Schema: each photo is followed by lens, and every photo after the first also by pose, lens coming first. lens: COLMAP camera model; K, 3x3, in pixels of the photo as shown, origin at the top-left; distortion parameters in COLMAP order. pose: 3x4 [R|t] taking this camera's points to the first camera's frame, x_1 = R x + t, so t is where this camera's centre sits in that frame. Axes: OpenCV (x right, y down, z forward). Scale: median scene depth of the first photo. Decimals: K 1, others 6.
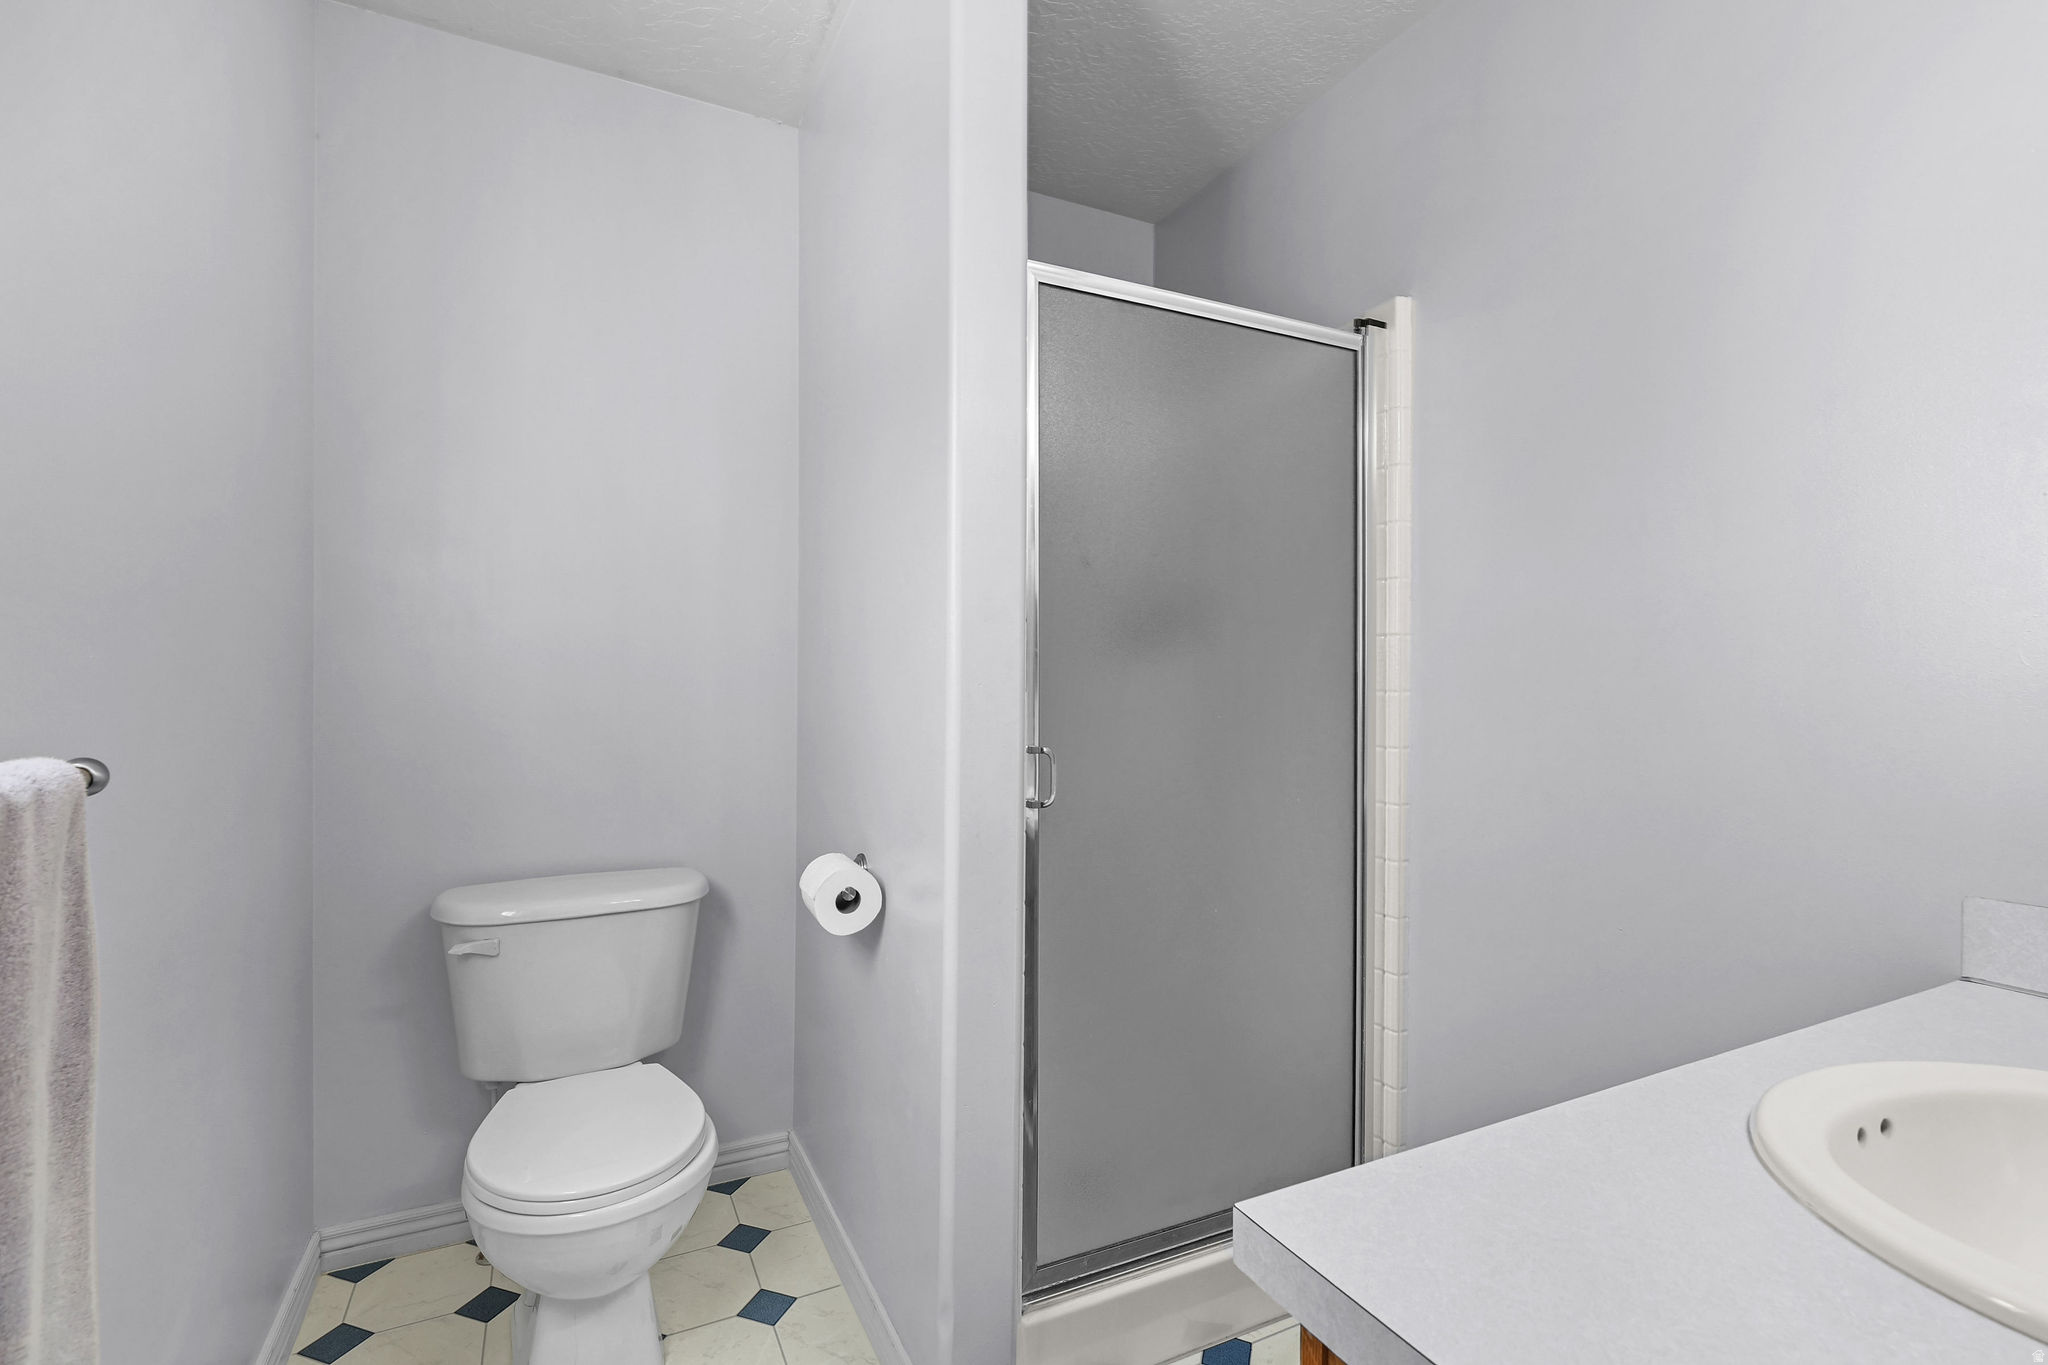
lens RADIAL K [[905.9, 0, 1015.2], [0, 905.9, 678.1], [0, 0, 1]] dist [-0.002293, -0.000459]
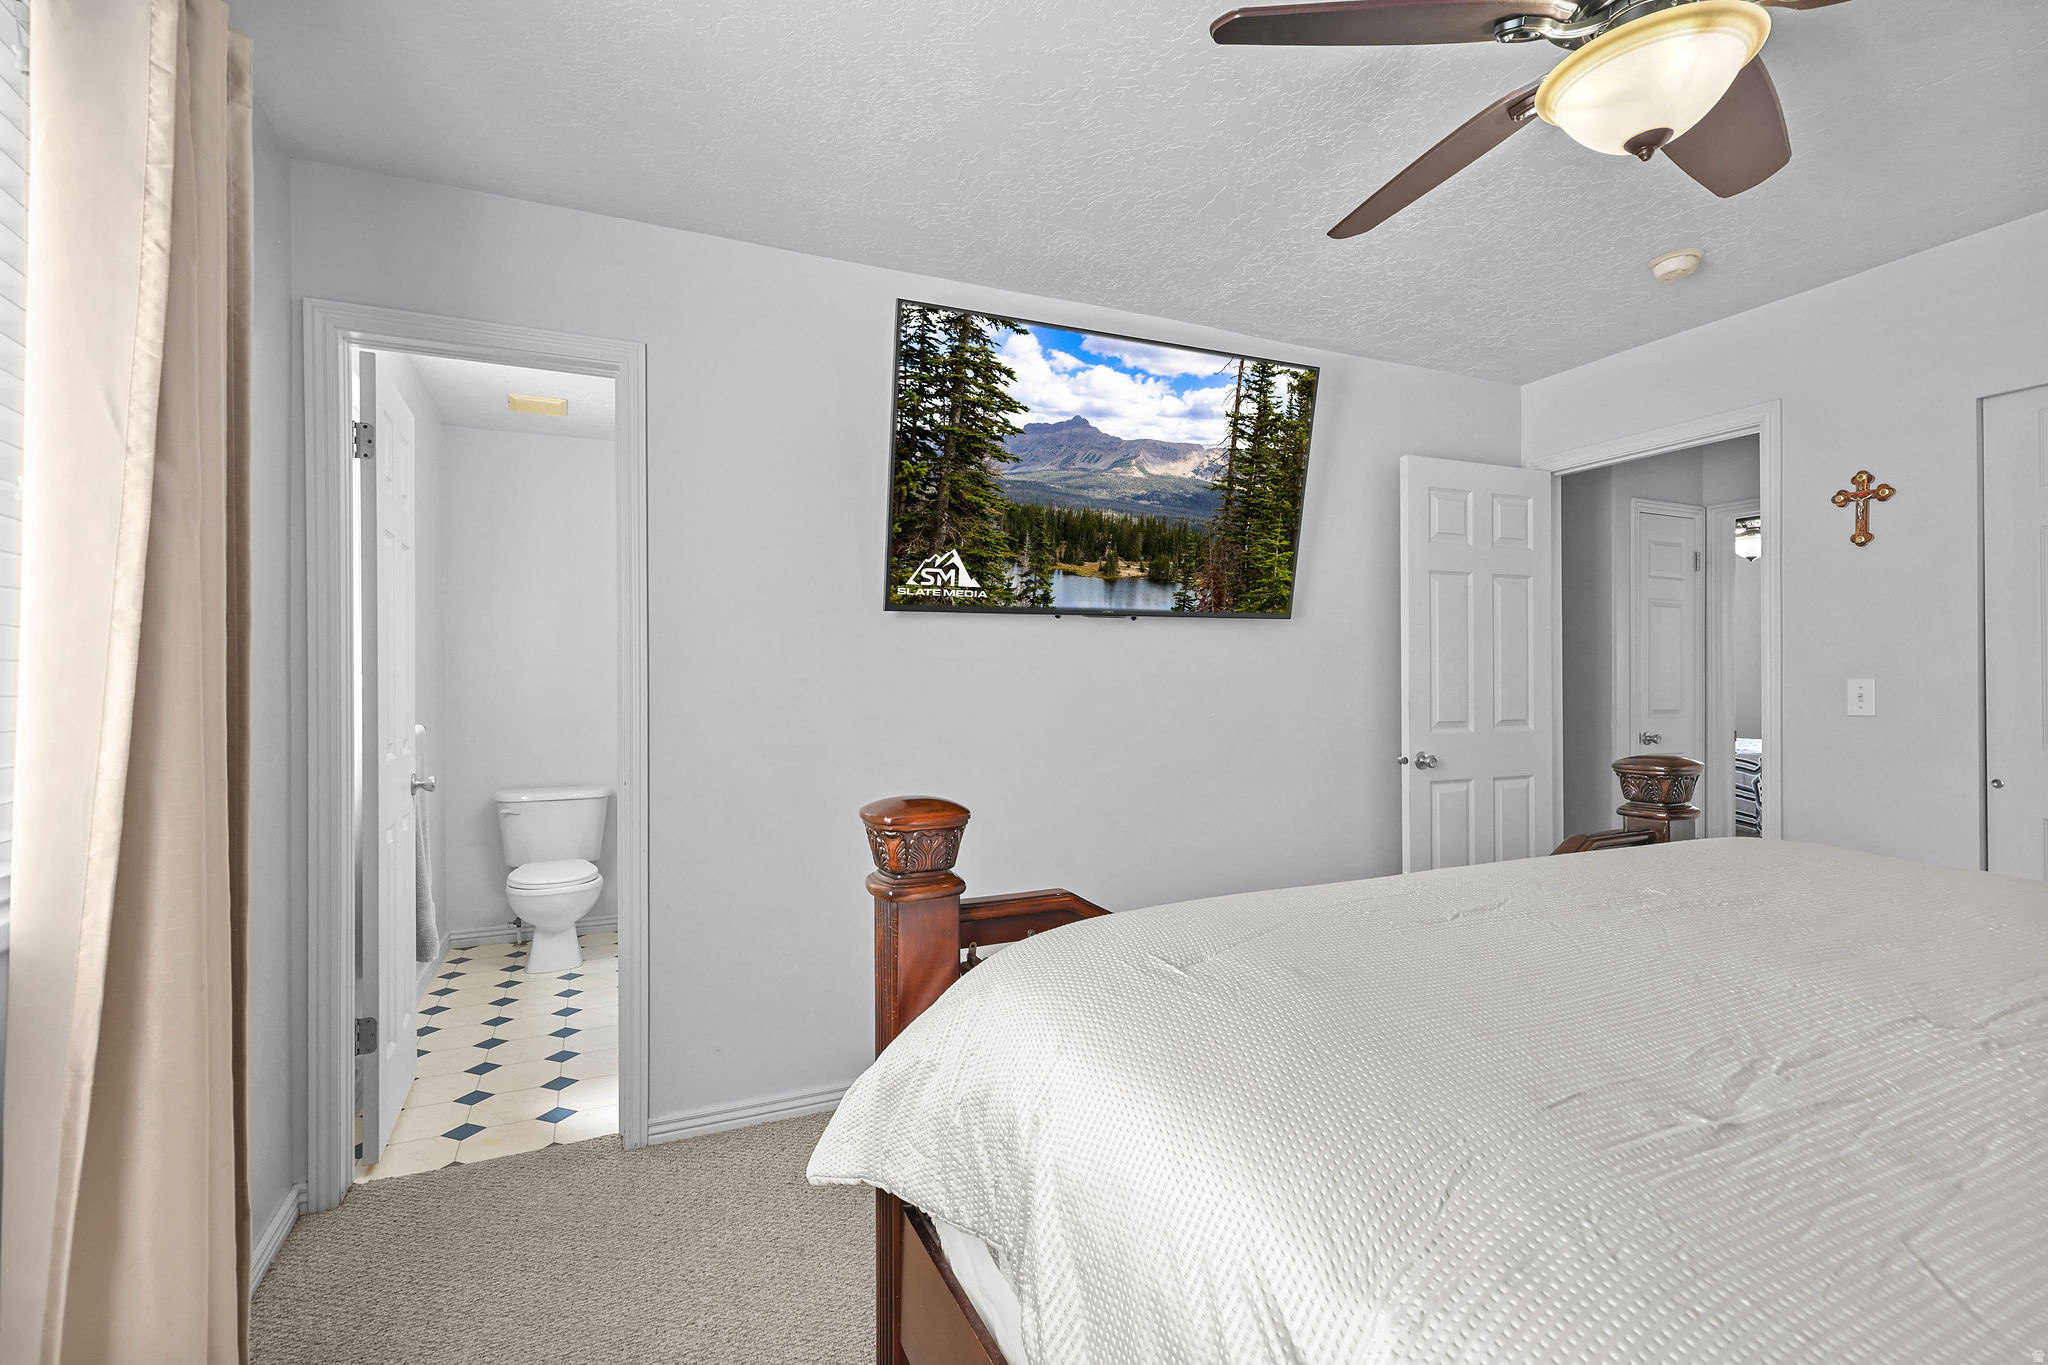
lens RADIAL K [[905.9, 0, 1024.0], [0, 905.9, 684.7], [0, 0, 1]] dist [-0.002293, -0.000459]
pose [[0.999545, -0.005051, -0.029748, 0.913195], [0.005018, 0.999987, -0.001184, -0.047958], [0.029754, 0.001034, 0.999557, -1.488902]]
